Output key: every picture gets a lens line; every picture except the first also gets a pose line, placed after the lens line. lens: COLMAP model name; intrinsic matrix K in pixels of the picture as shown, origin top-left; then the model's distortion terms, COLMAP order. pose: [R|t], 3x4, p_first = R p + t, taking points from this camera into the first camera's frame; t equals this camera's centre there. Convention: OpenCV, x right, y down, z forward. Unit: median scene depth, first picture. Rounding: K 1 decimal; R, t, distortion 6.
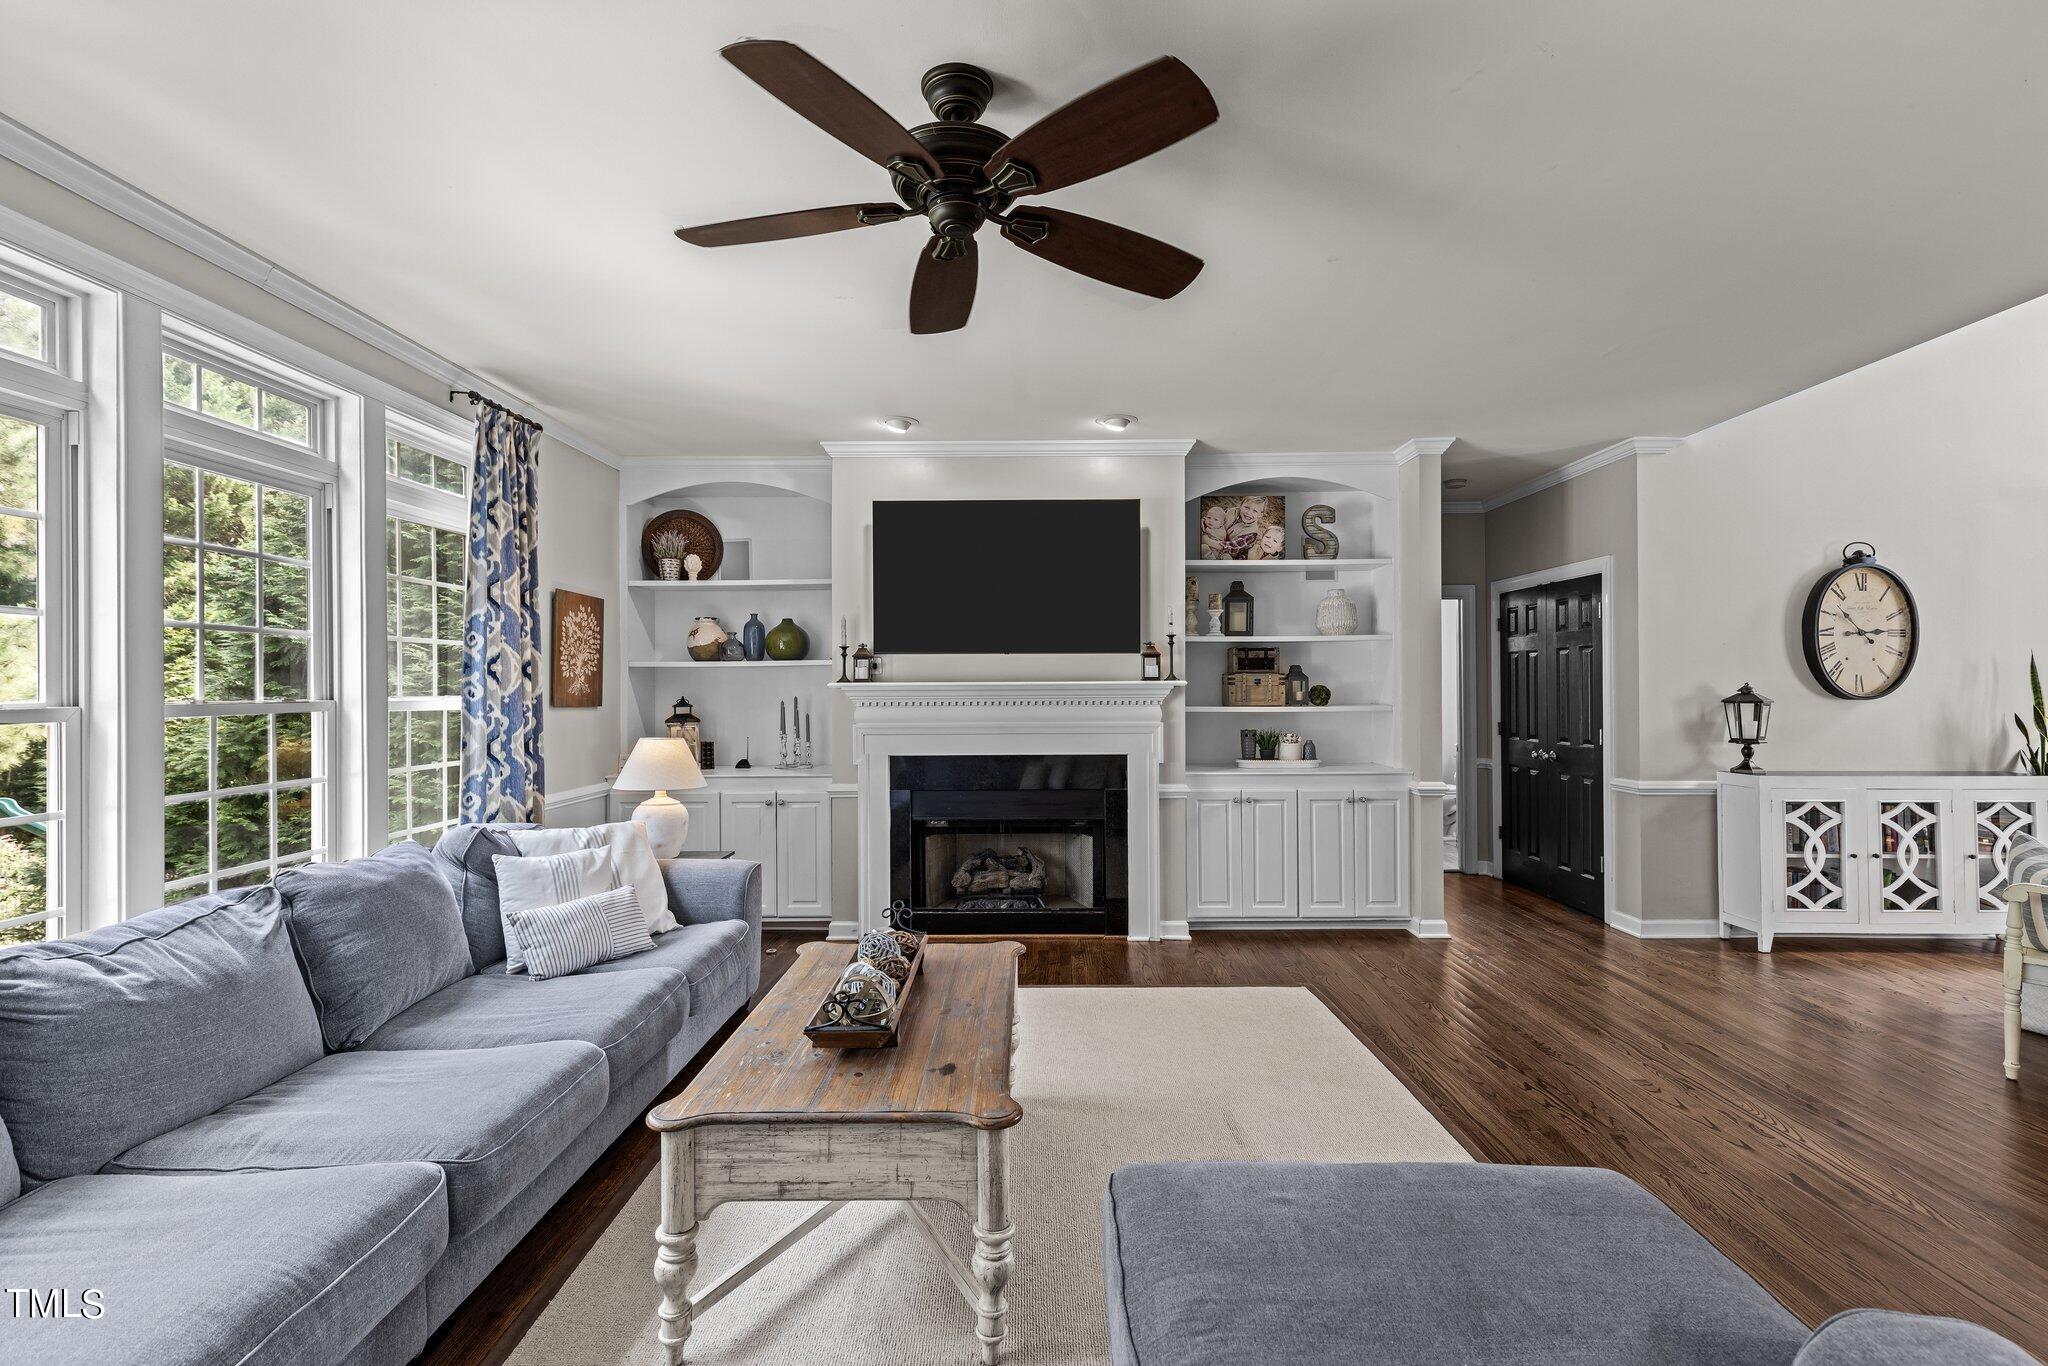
lens RADIAL K [[934.0, 0, 1028.7], [0, 934.0, 677.5], [0, 0, 1]] dist [0.010497, -0.001123]
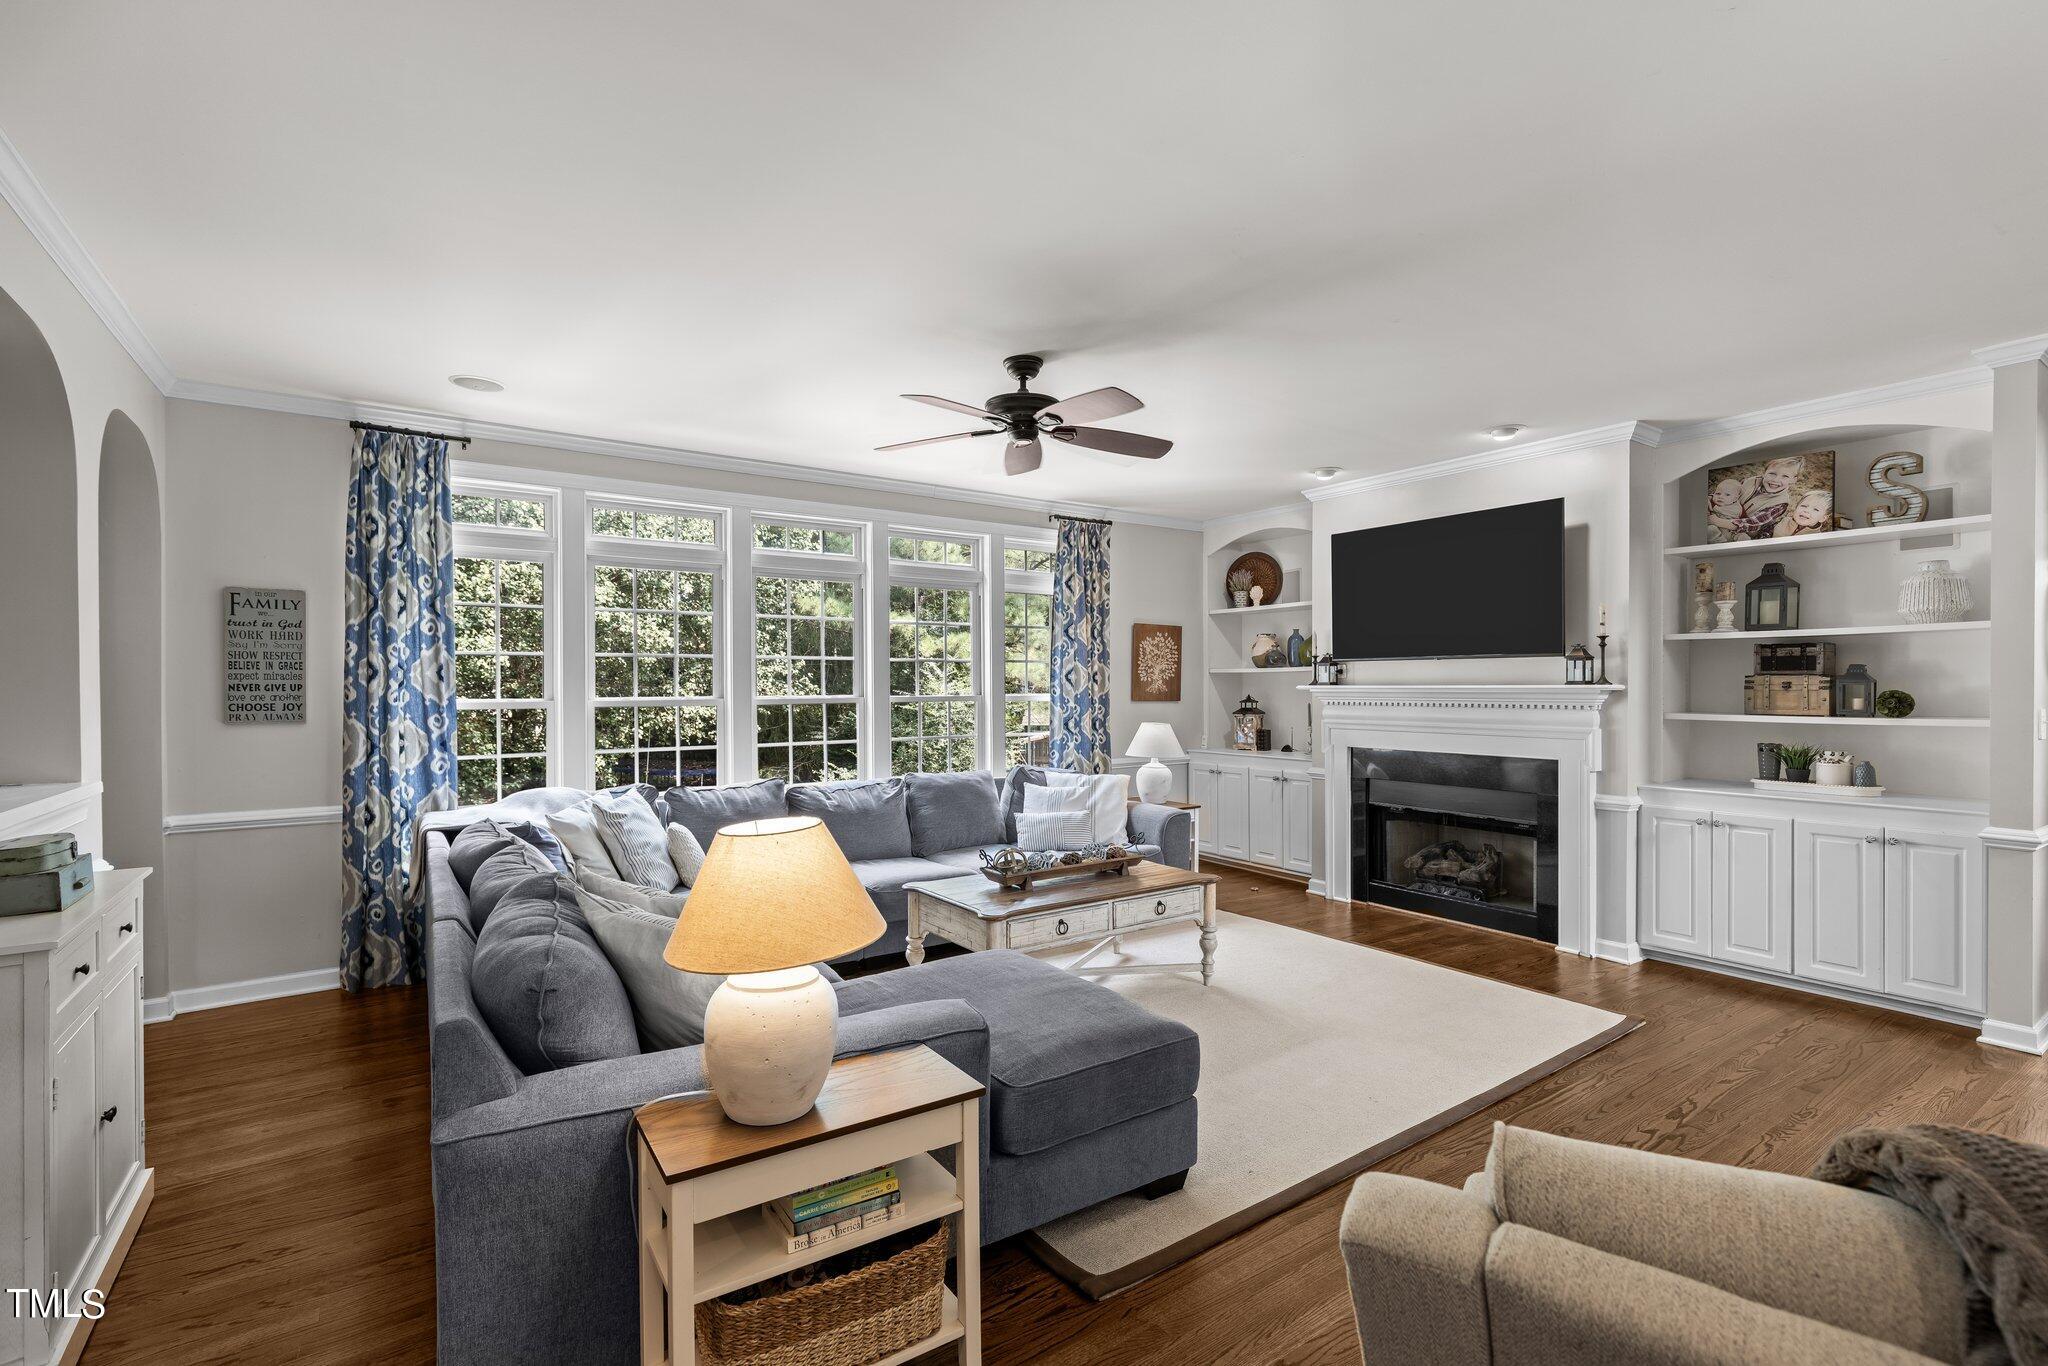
lens RADIAL K [[934.0, 0, 1027.4], [0, 934.0, 688.5], [0, 0, 1]] dist [0.010497, -0.001123]
pose [[0.576227, 0.006941, -0.817260, 0.580148], [0.007947, 0.999869, 0.014095, -0.010483], [0.817251, -0.014617, 0.576096, -0.016589]]
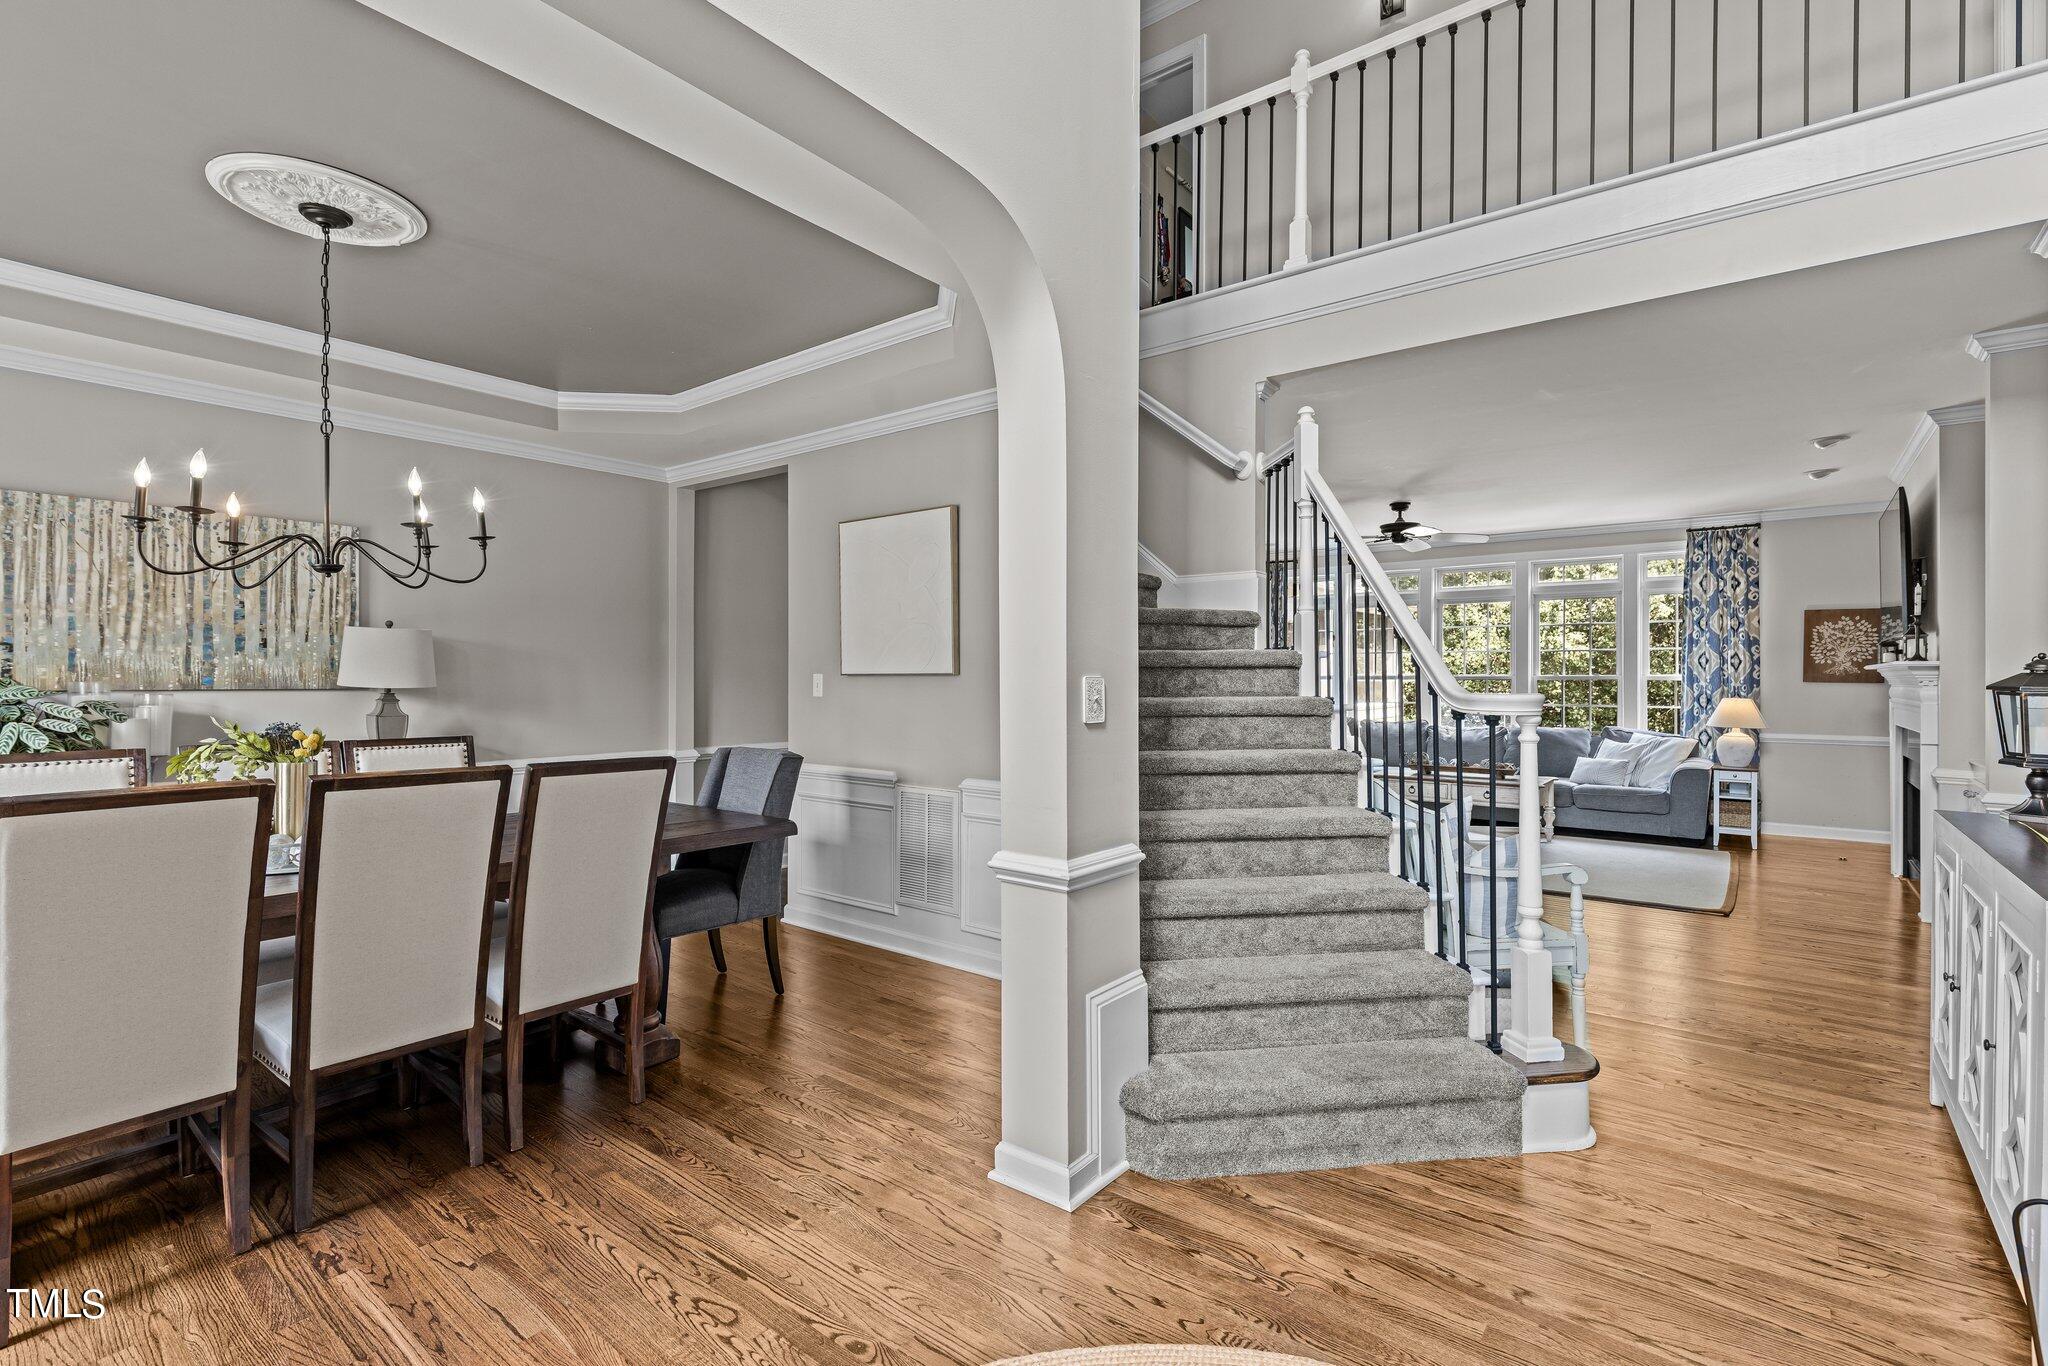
lens RADIAL K [[934.0, 0, 1023.9], [0, 934.0, 679.1], [0, 0, 1]] dist [0.010497, -0.001123]
pose [[-0.606577, 0.002573, -0.795021, 1.502380], [0.012243, 0.999906, -0.006105, 0.018413], [0.794931, -0.013437, -0.606552, 0.827927]]
